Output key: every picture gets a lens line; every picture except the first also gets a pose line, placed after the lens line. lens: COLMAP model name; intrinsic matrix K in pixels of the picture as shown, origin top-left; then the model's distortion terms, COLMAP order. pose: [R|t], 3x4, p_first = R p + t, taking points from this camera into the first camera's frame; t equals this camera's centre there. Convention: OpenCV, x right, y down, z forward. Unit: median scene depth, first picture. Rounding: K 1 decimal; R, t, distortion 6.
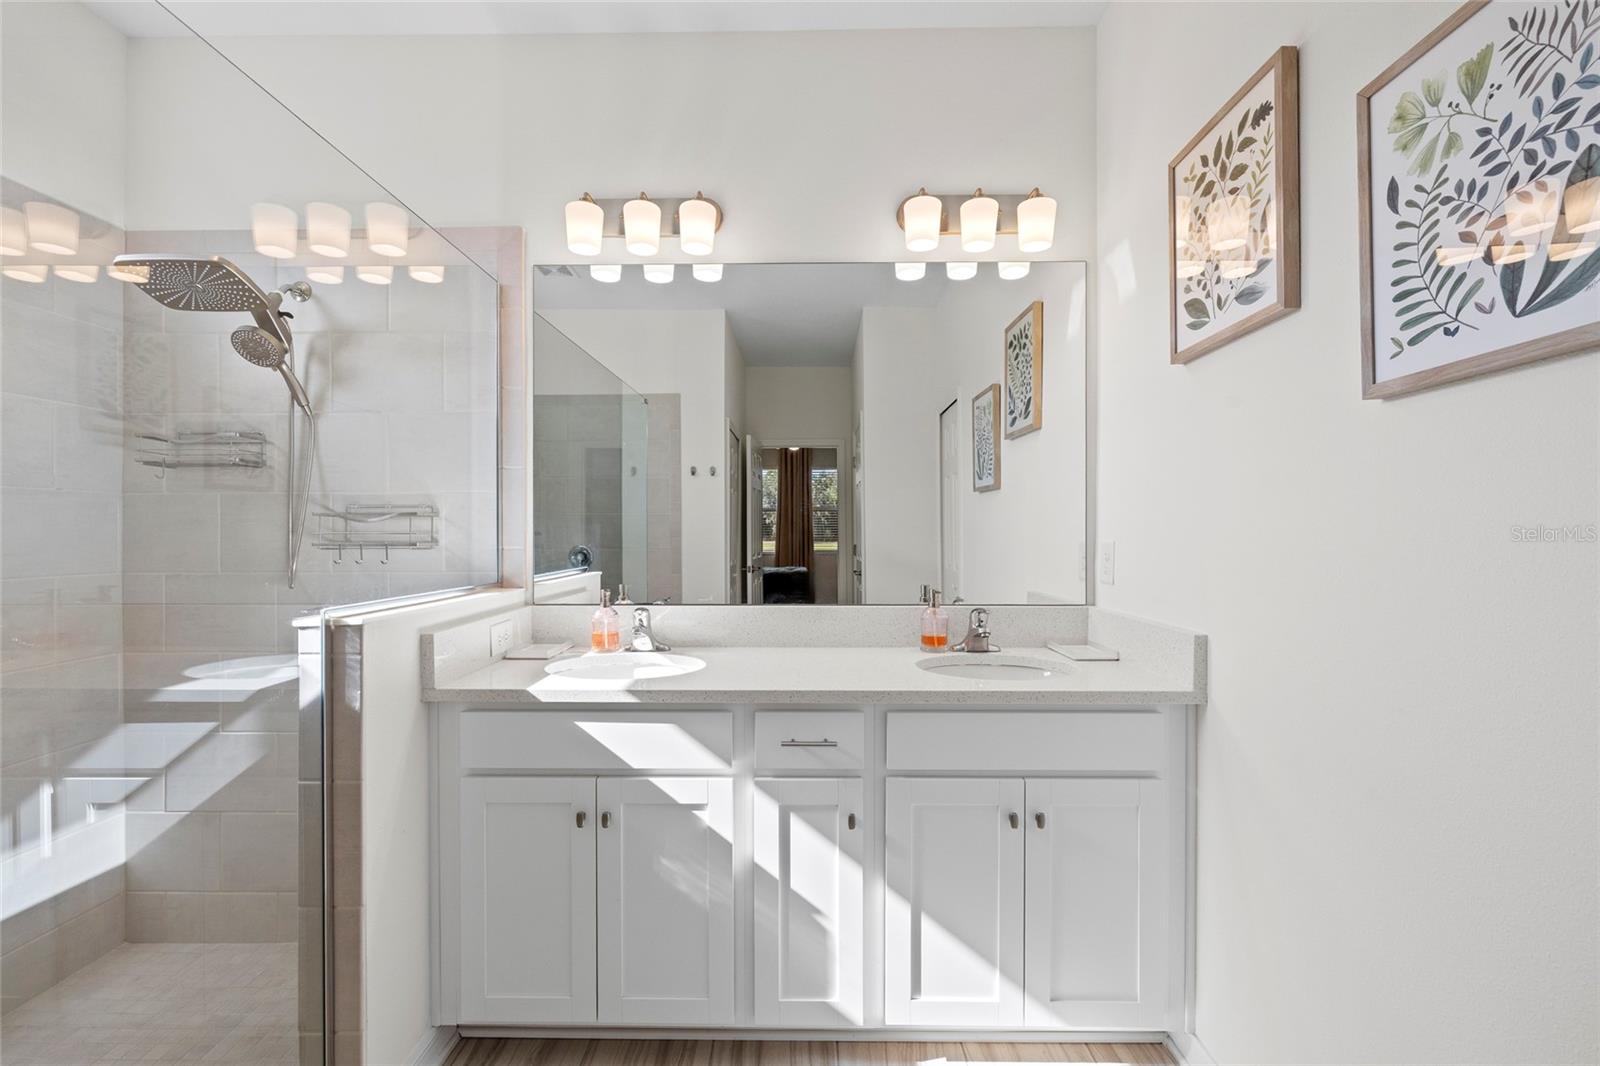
lens RADIAL K [[667.9, 0, 791.2], [0, 667.9, 530.8], [0, 0, 1]] dist [0.000368, -0.000170]
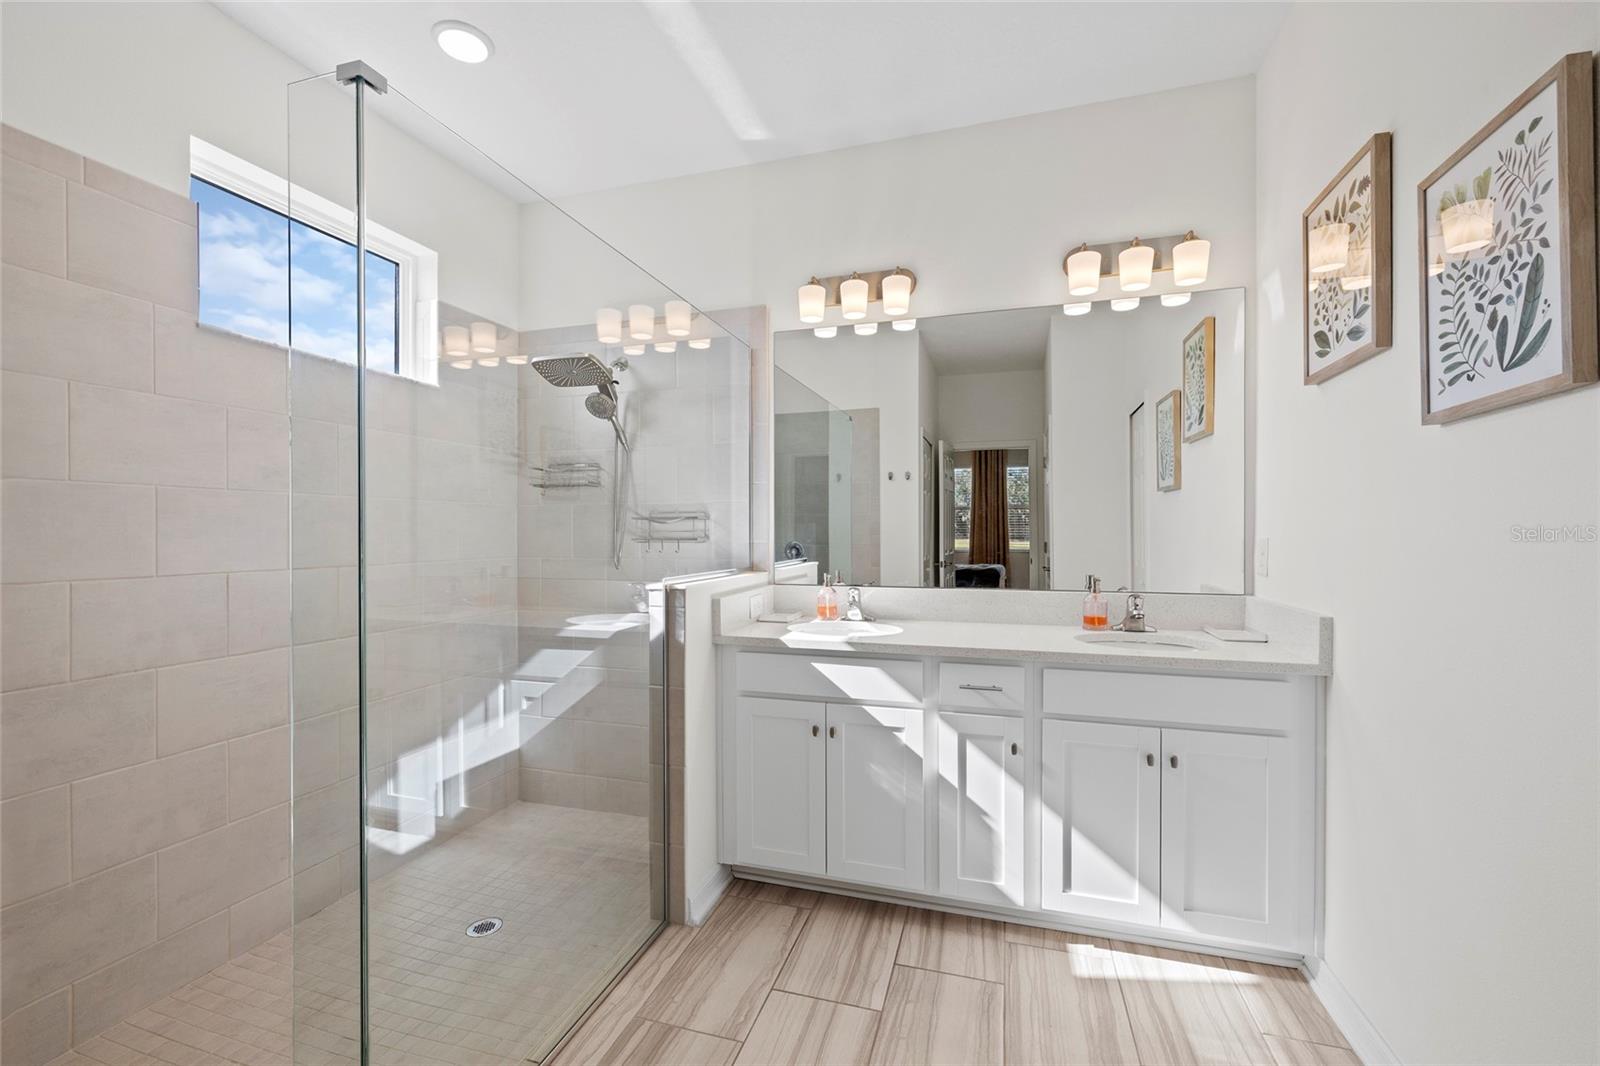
lens RADIAL K [[673.4, 0, 798.9], [0, 673.4, 540.3], [0, 0, 1]] dist [-0.000121, -0.000186]
pose [[0.962052, 0.002504, -0.272856, 0.035503], [0.002192, 0.999855, 0.016902, -0.000810], [0.272859, -0.016859, 0.961906, -0.319370]]
